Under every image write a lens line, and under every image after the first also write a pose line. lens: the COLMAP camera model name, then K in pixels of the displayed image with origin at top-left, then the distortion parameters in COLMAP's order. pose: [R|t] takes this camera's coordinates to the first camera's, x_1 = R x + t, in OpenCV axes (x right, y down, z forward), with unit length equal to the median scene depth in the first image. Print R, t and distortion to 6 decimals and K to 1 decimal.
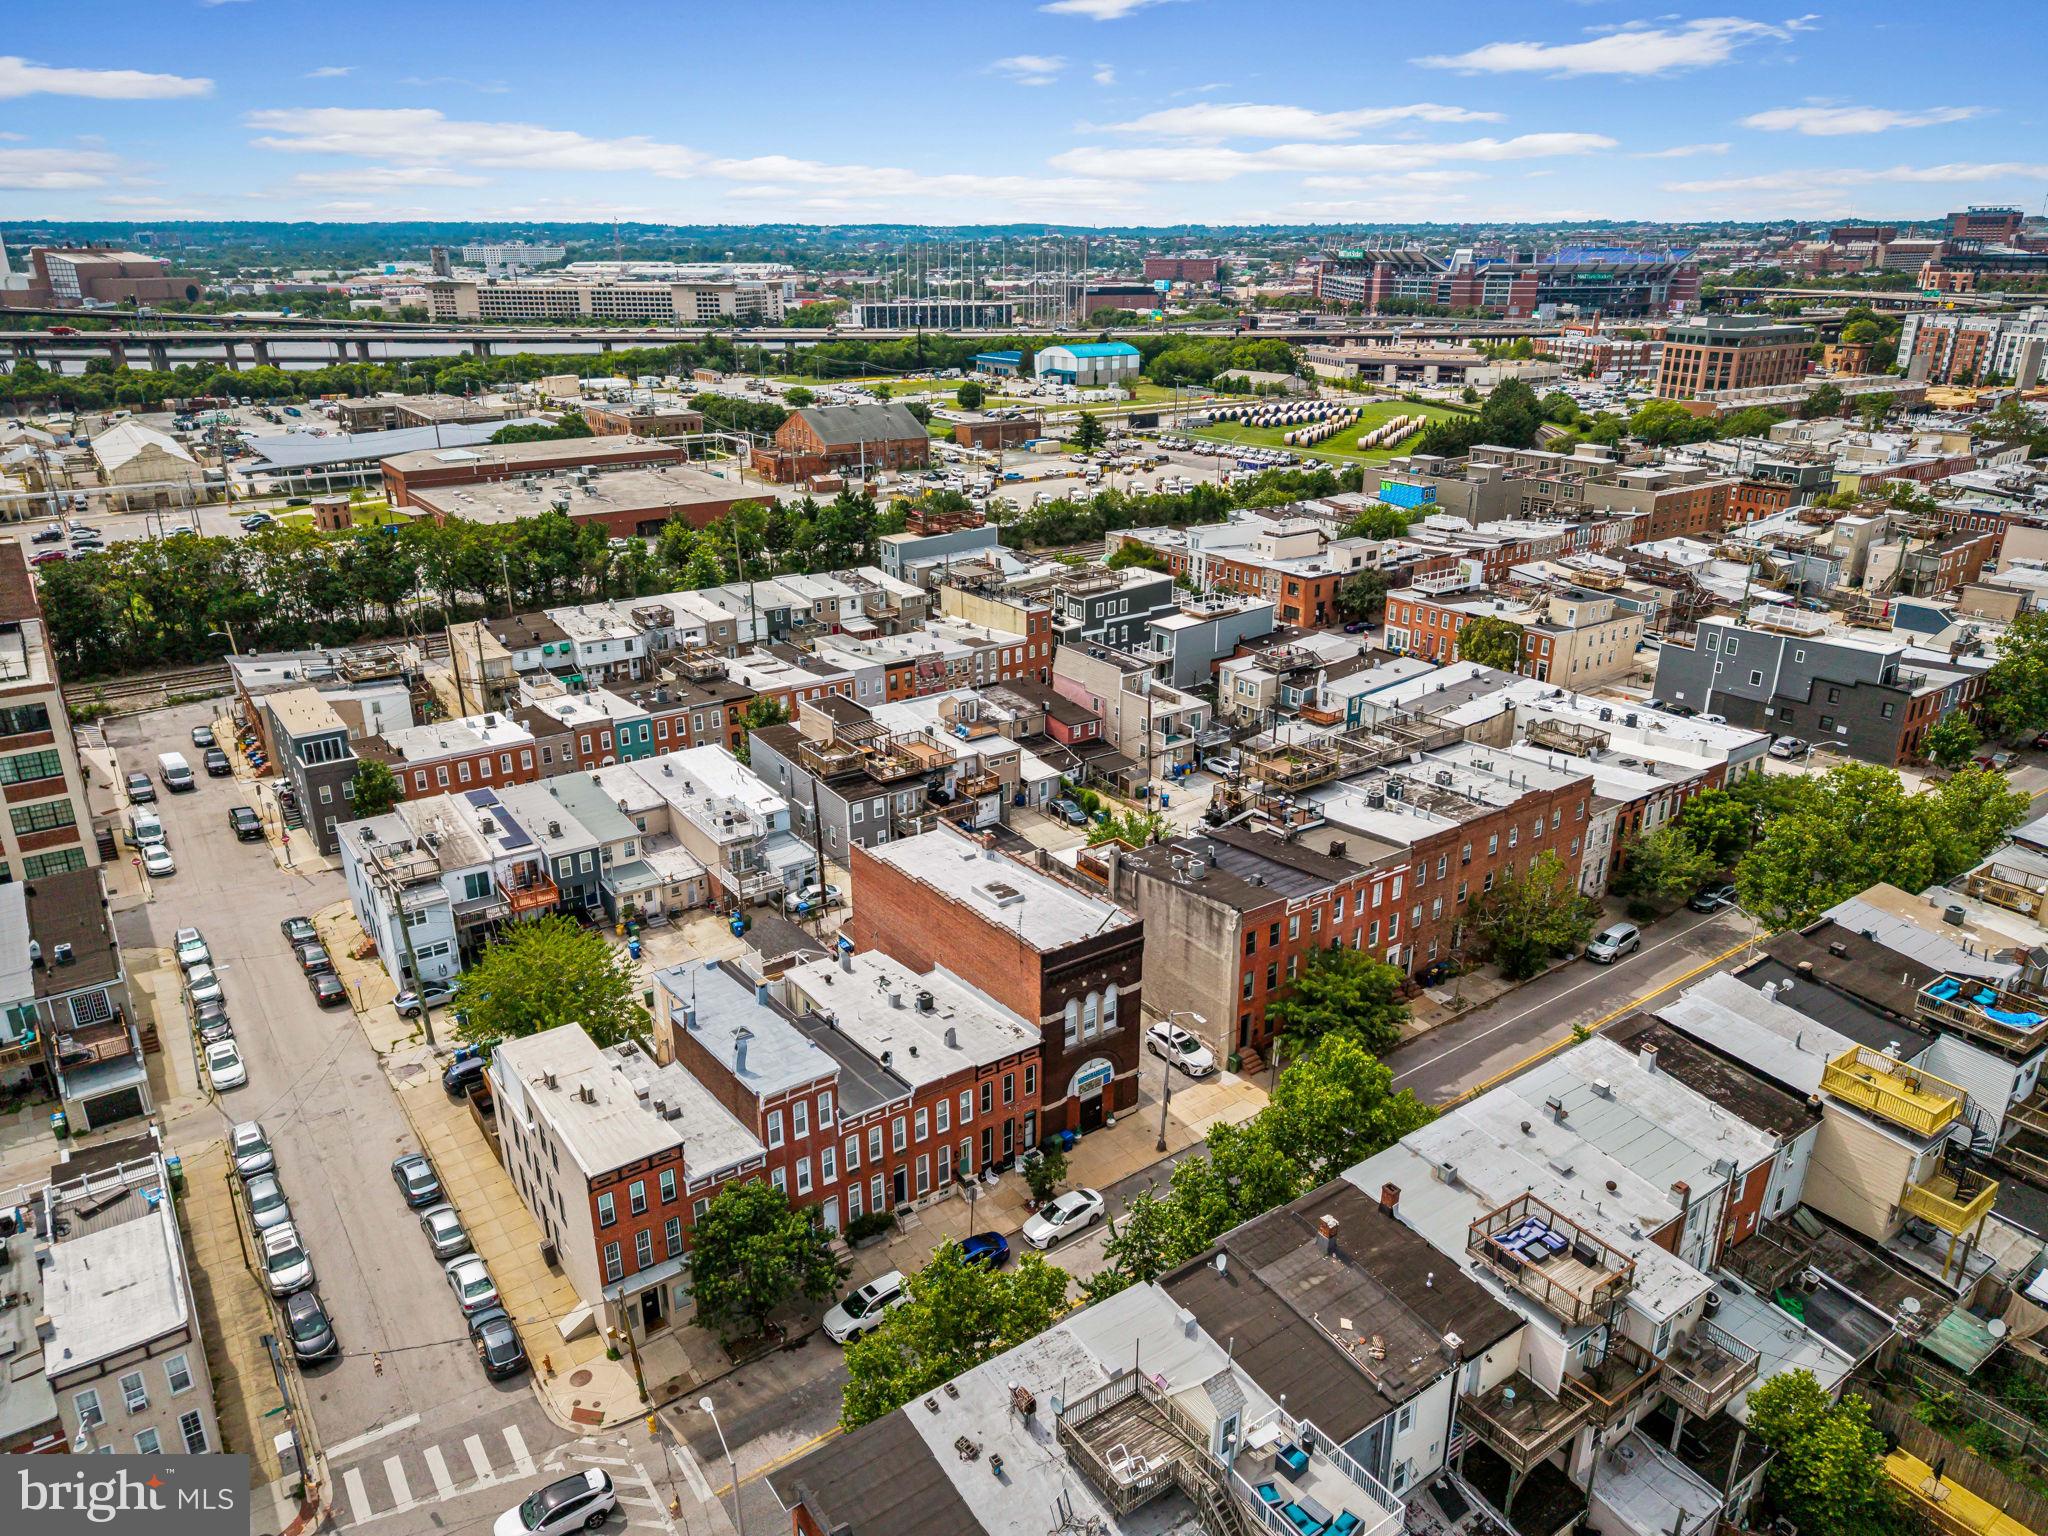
lens RADIAL K [[1372.9, 0, 1024.0], [0, 1372.9, 768.0], [0, 0, 1]] dist [0.054500, -0.065384]
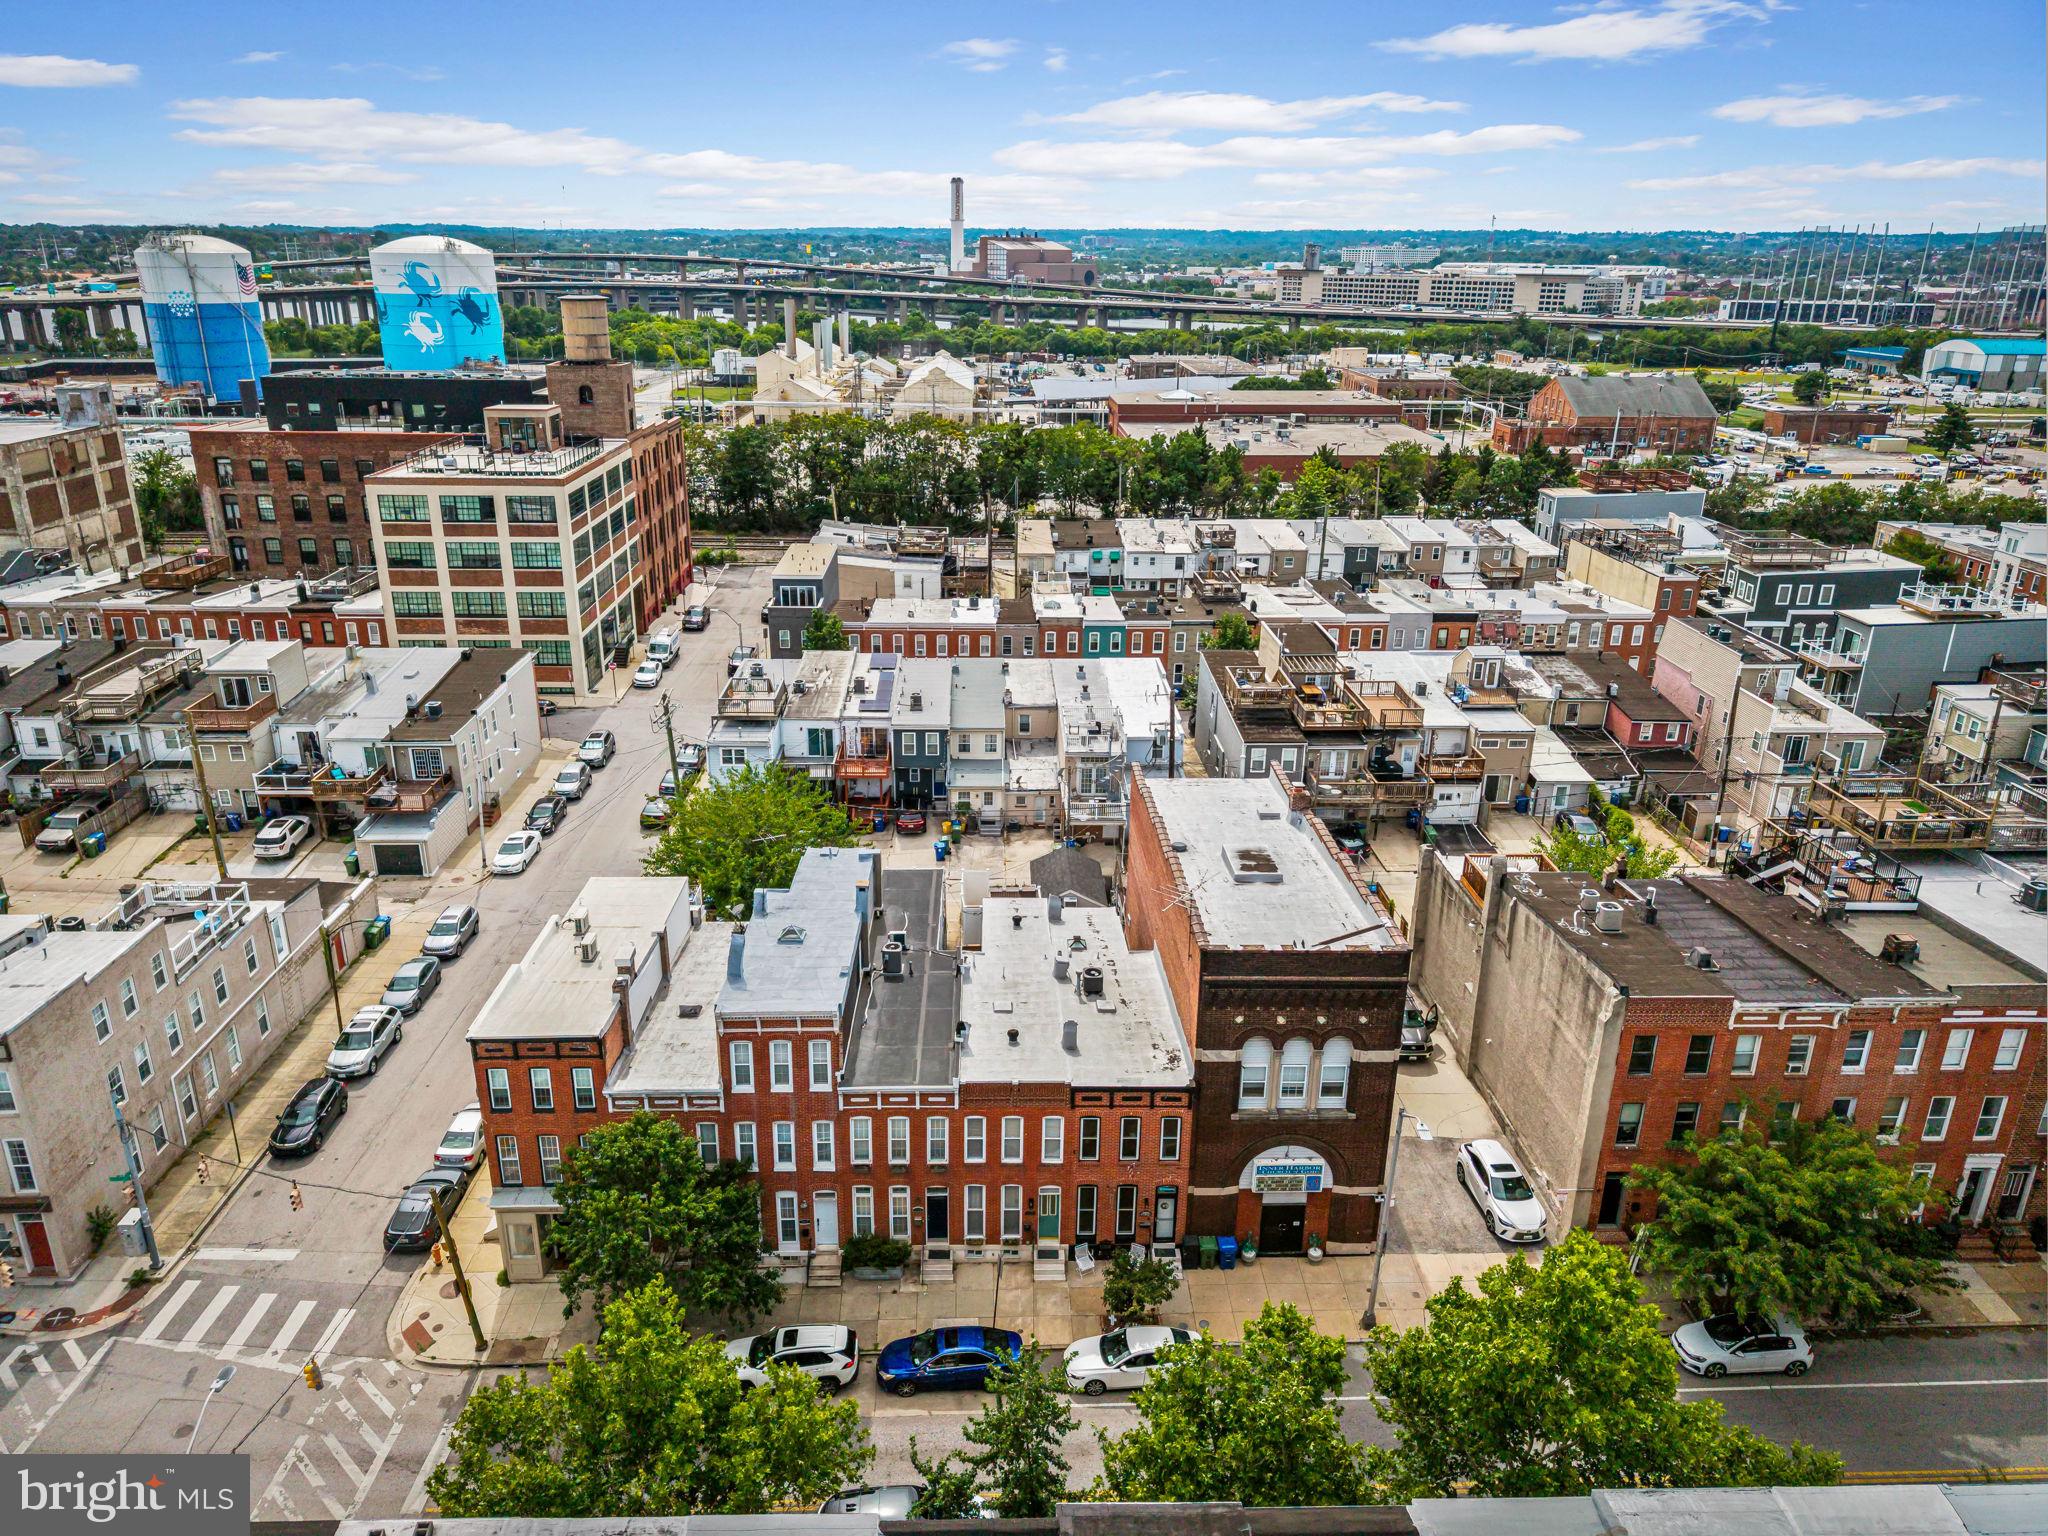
lens RADIAL K [[1381.7, 0, 1022.4], [0, 1381.7, 758.4], [0, 0, 1]] dist [0.041890, -0.046751]
pose [[0.833032, 0.199780, -0.515893, 0.151105], [-0.207103, 0.977327, 0.044053, 0.022855], [0.512997, 0.070146, 0.855520, 0.239084]]
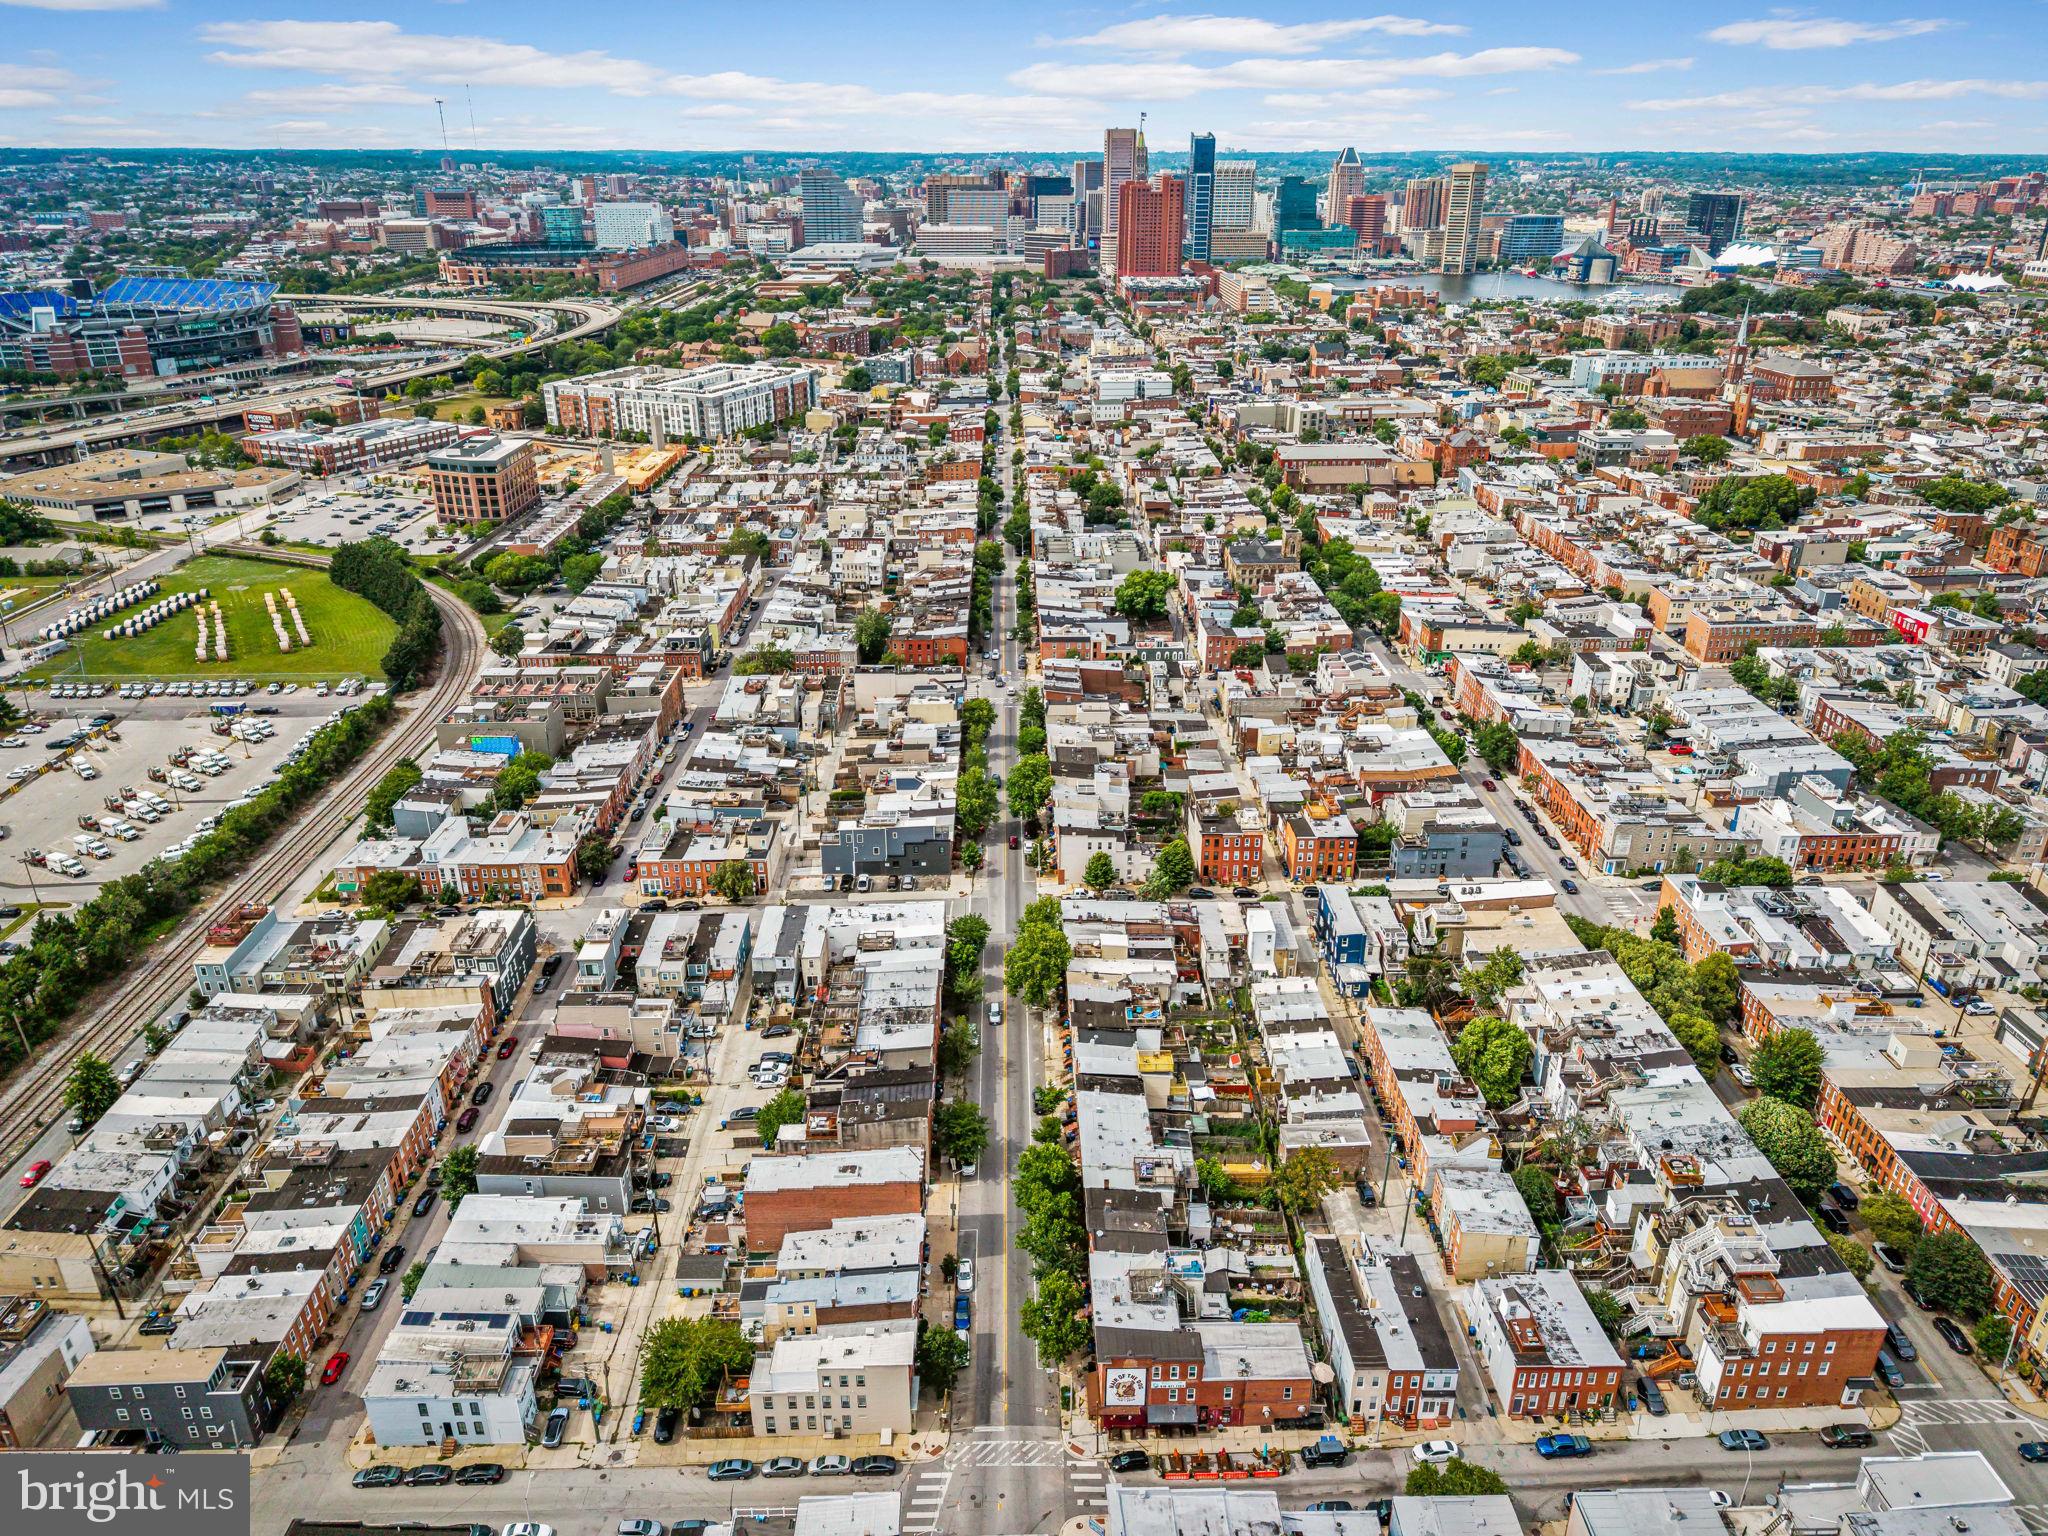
lens RADIAL K [[1381.7, 0, 1022.4], [0, 1381.7, 758.4], [0, 0, 1]] dist [0.041890, -0.046751]
pose [[0.566284, -0.326222, 0.756903, -0.828460], [0.291860, 0.938201, 0.186002, -0.532495], [-0.770805, 0.115580, 0.626499, -0.384281]]
